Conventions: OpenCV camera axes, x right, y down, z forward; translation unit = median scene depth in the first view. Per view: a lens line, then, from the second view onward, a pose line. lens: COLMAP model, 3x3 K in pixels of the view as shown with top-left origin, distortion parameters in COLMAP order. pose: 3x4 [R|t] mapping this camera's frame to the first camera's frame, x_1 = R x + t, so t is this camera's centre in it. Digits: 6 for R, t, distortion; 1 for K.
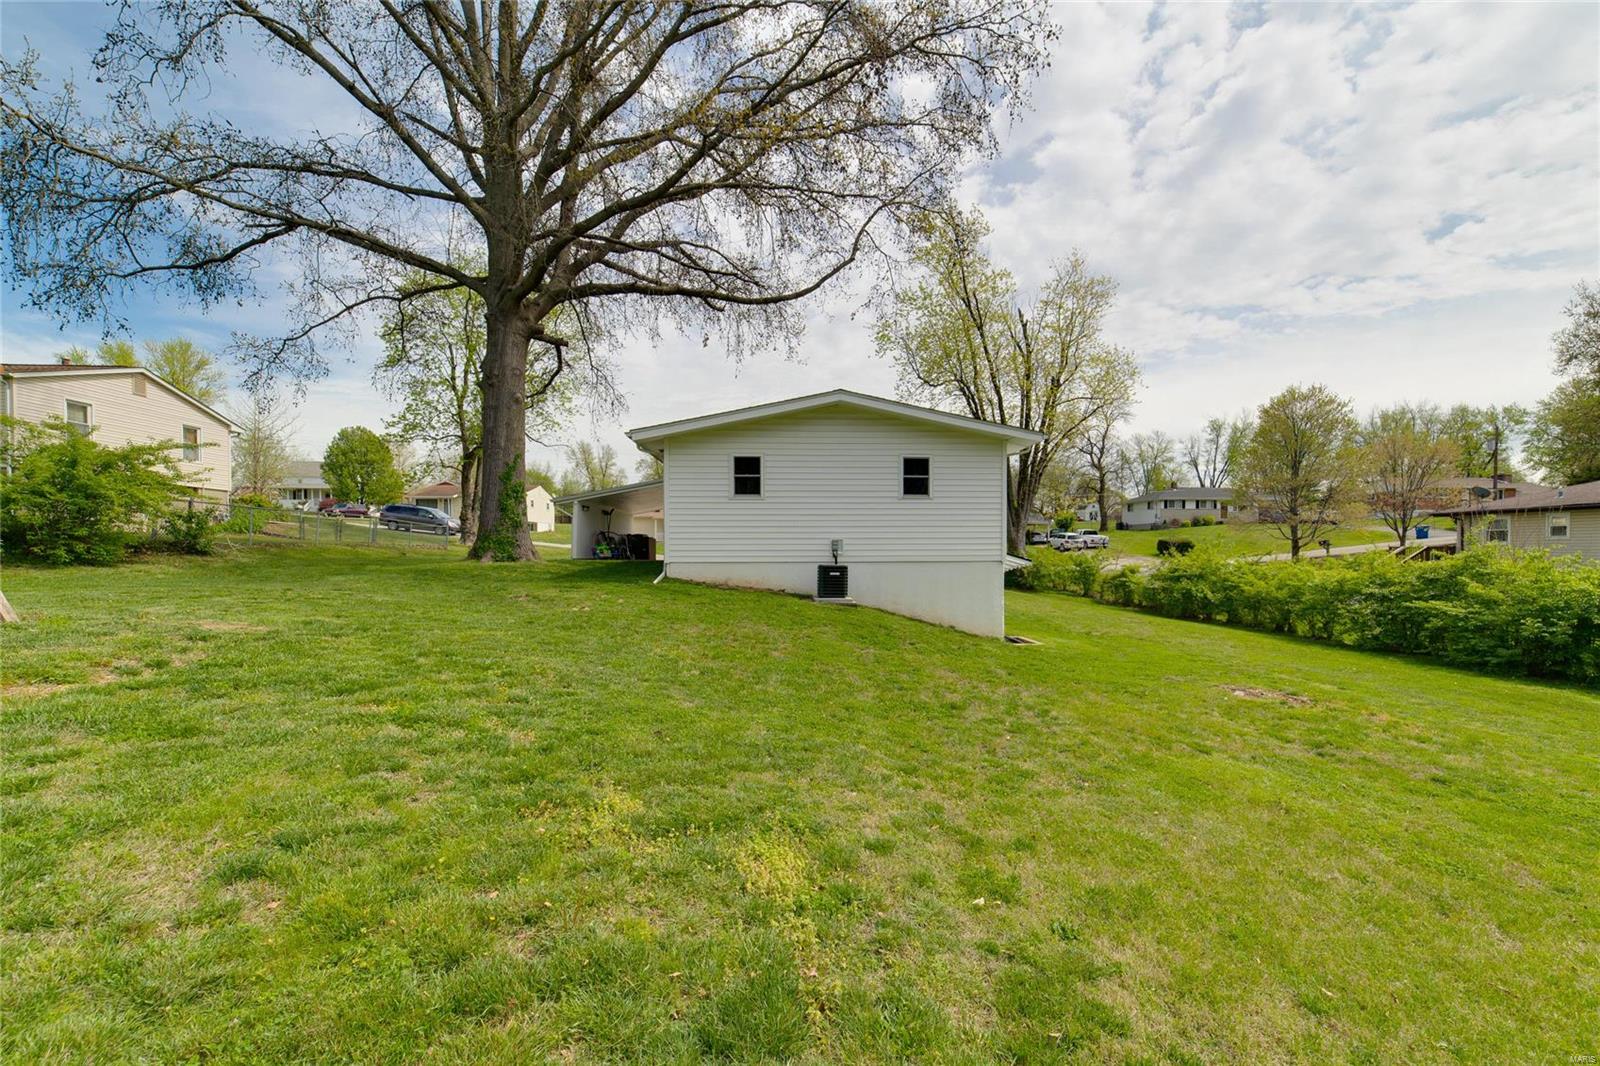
lens RADIAL K [[687.9, 0, 782.8], [0, 687.9, 575.3], [0, 0, 1]] dist [-0.002406, -0.000293]
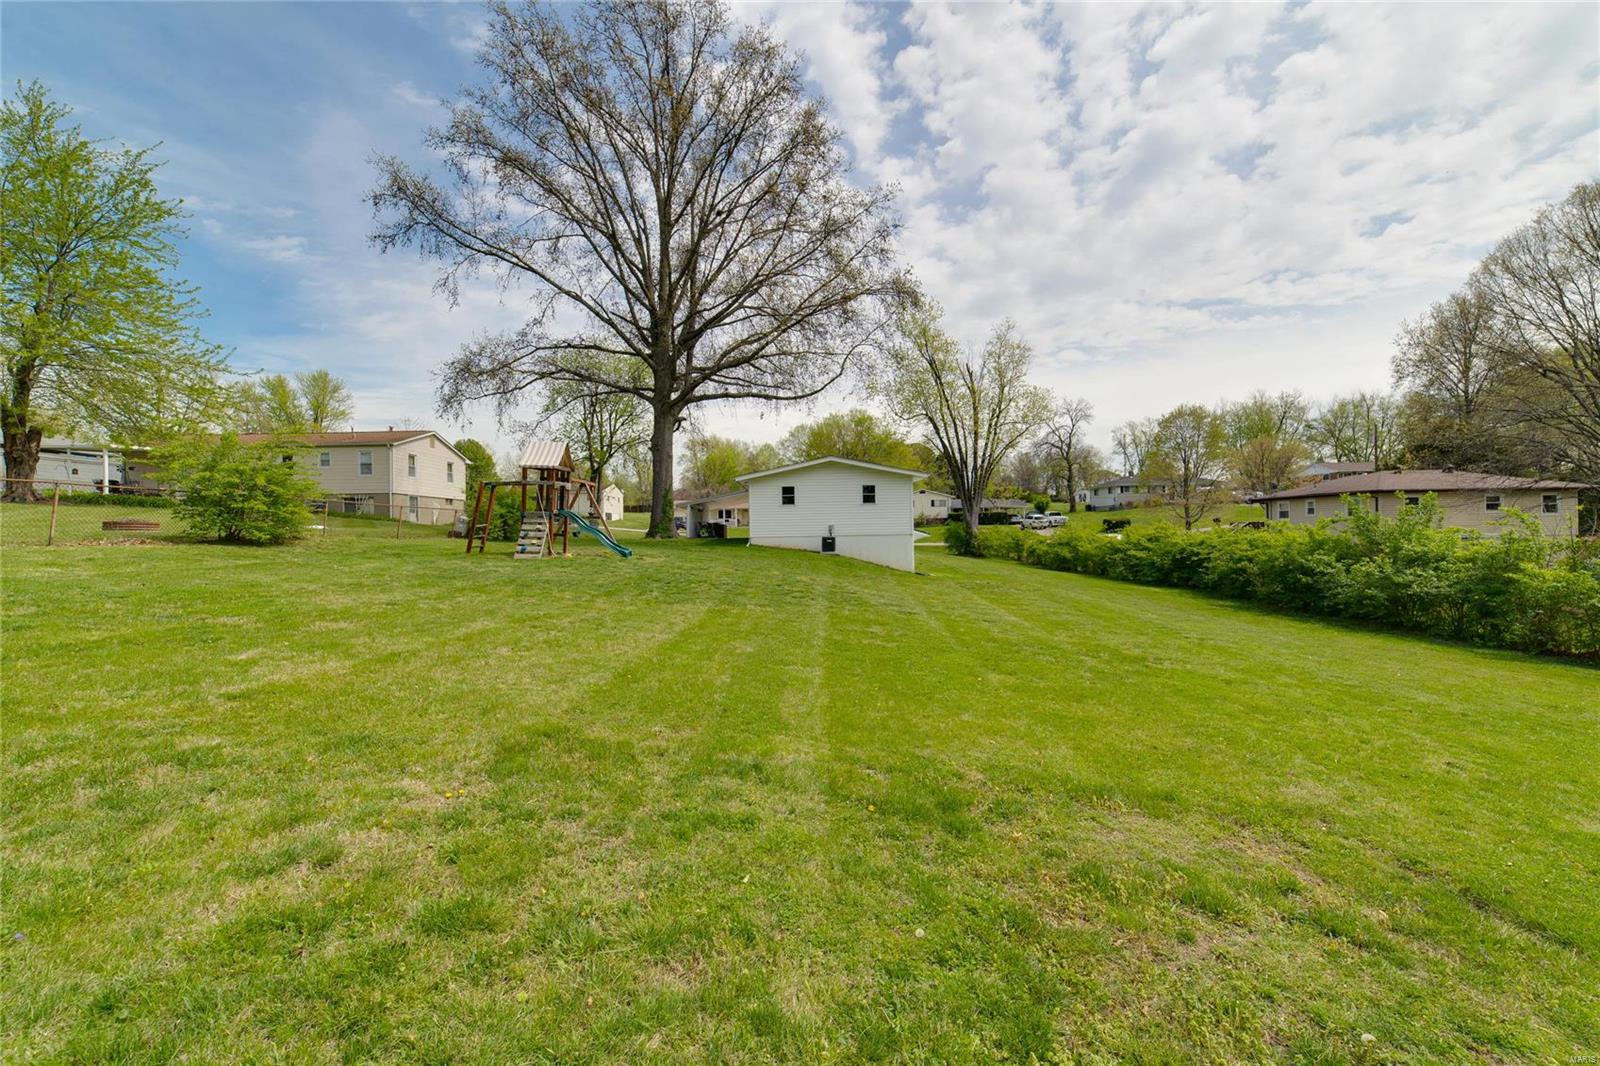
lens RADIAL K [[624.9, 0, 800.0], [0, 624.9, 533.0], [0, 0, 1]] dist [-0.025367, -0.000008]
pose [[0.999783, -0.015661, -0.013756, 0.007157], [0.015158, 0.999239, -0.035931, 0.031666], [0.014308, 0.035715, 0.999260, -0.726289]]
